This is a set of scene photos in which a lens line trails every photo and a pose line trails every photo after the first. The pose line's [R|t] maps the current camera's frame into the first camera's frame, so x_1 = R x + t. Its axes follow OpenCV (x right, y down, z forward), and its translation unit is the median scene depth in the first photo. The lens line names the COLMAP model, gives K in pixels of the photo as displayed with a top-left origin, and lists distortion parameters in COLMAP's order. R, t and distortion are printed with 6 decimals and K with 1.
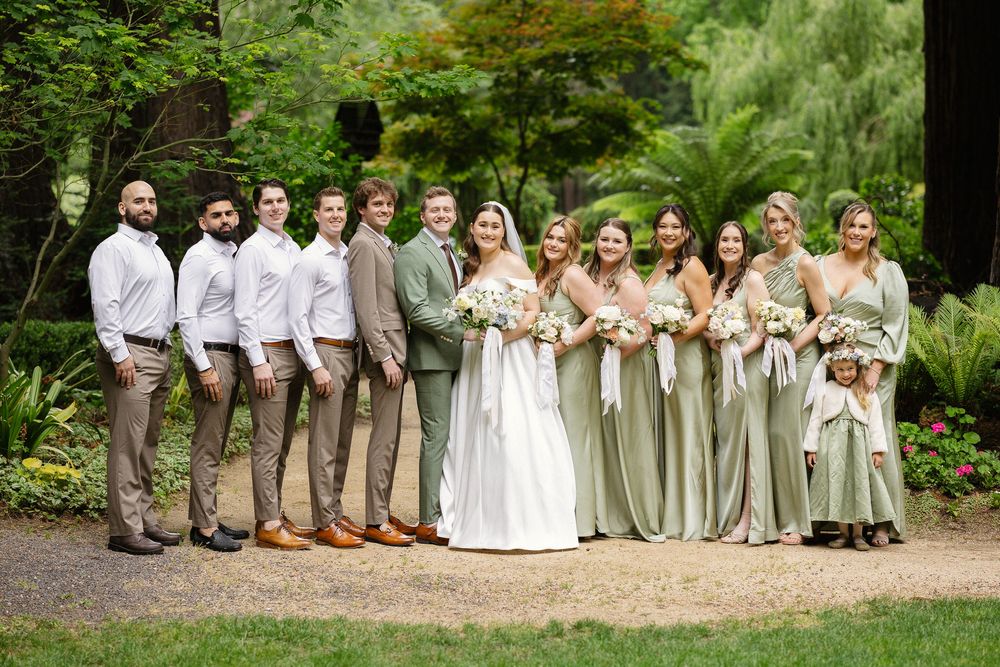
lens RADIAL K [[2518.3, 0, 500.0], [0, 2518.3, 333.5], [0, 0, 1]] dist [0.034154, -0.154276]
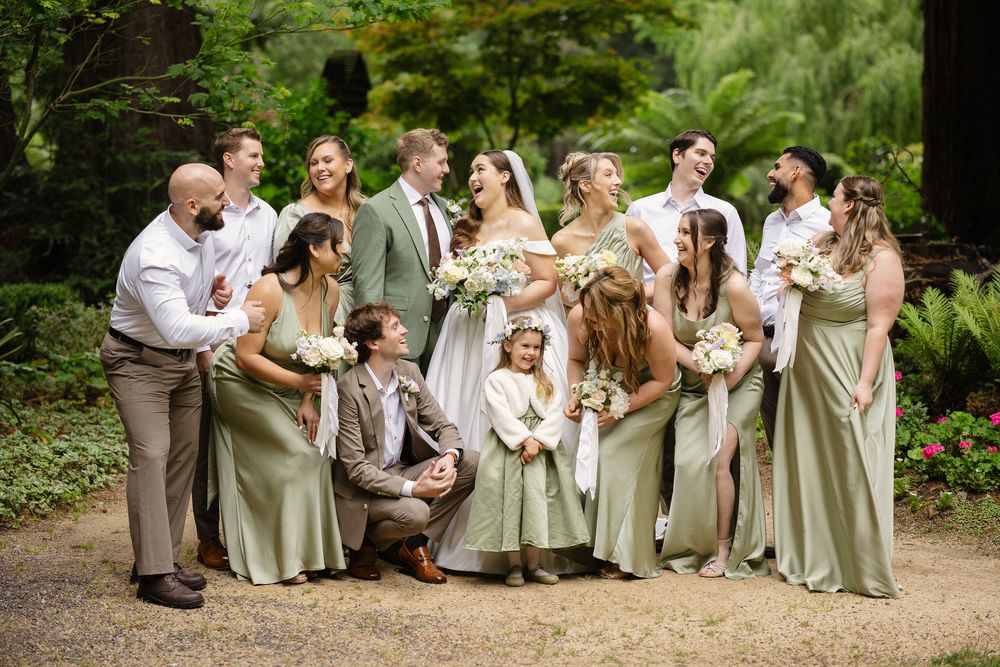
lens RADIAL K [[2407.7, 0, 522.6], [0, 2407.7, 333.2], [0, 0, 1]] dist [0.004034, 0.250364]
pose [[0.999914, 0.004109, 0.012478, 0.002034], [-0.004325, 0.999841, 0.017321, -0.002202], [-0.012404, -0.017374, 0.999772, 0.094719]]
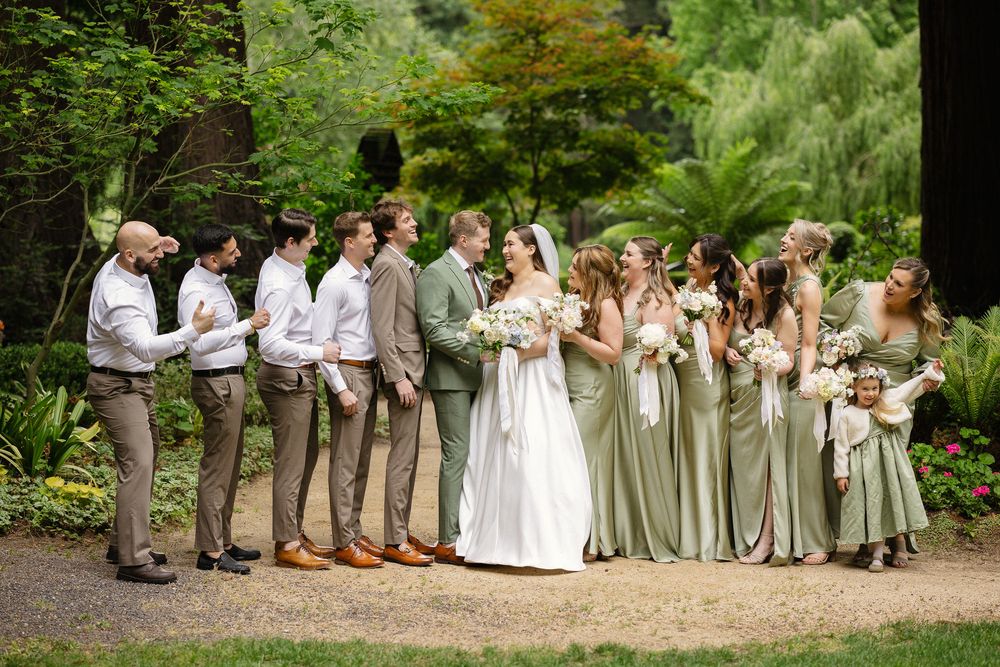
lens RADIAL K [[2370.2, 0, 479.6], [0, 2370.2, 333.0], [0, 0, 1]] dist [0.036311, -0.226177]
pose [[0.999903, 0.001379, -0.013838, -0.001102], [-0.001524, 0.999944, -0.010426, 0.000642], [0.013823, 0.010446, 0.999850, 0.023876]]
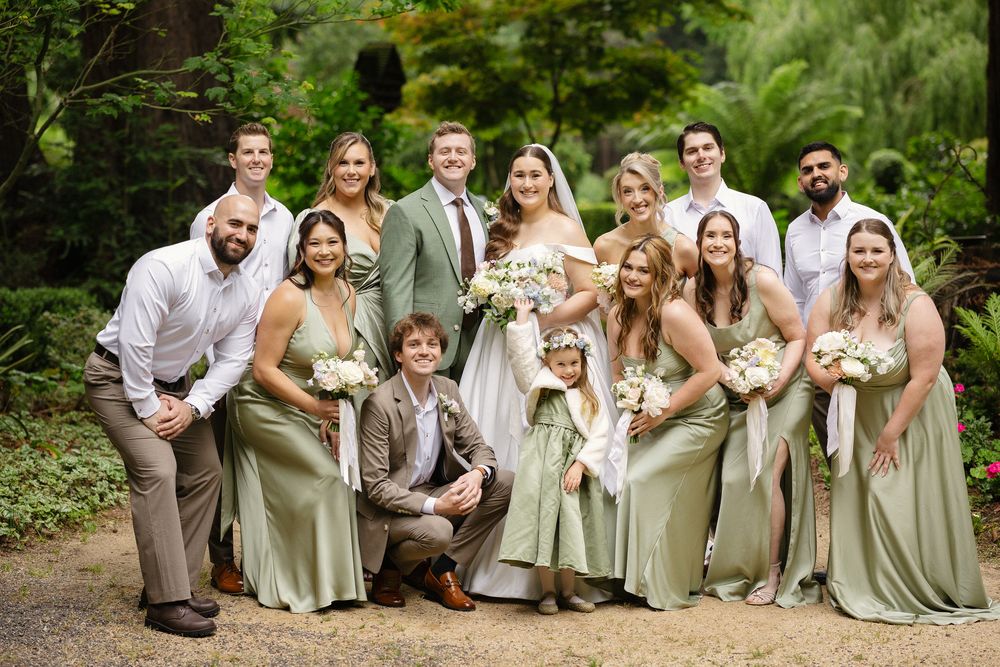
lens RADIAL K [[2518.3, 0, 500.0], [0, 2518.3, 333.5], [0, 0, 1]] dist [0.034154, -0.154276]
pose [[0.999891, 0.004900, -0.013937, 0.003370], [-0.004680, 0.999865, 0.015751, -0.002848], [0.014012, -0.015684, 0.999779, 0.101327]]
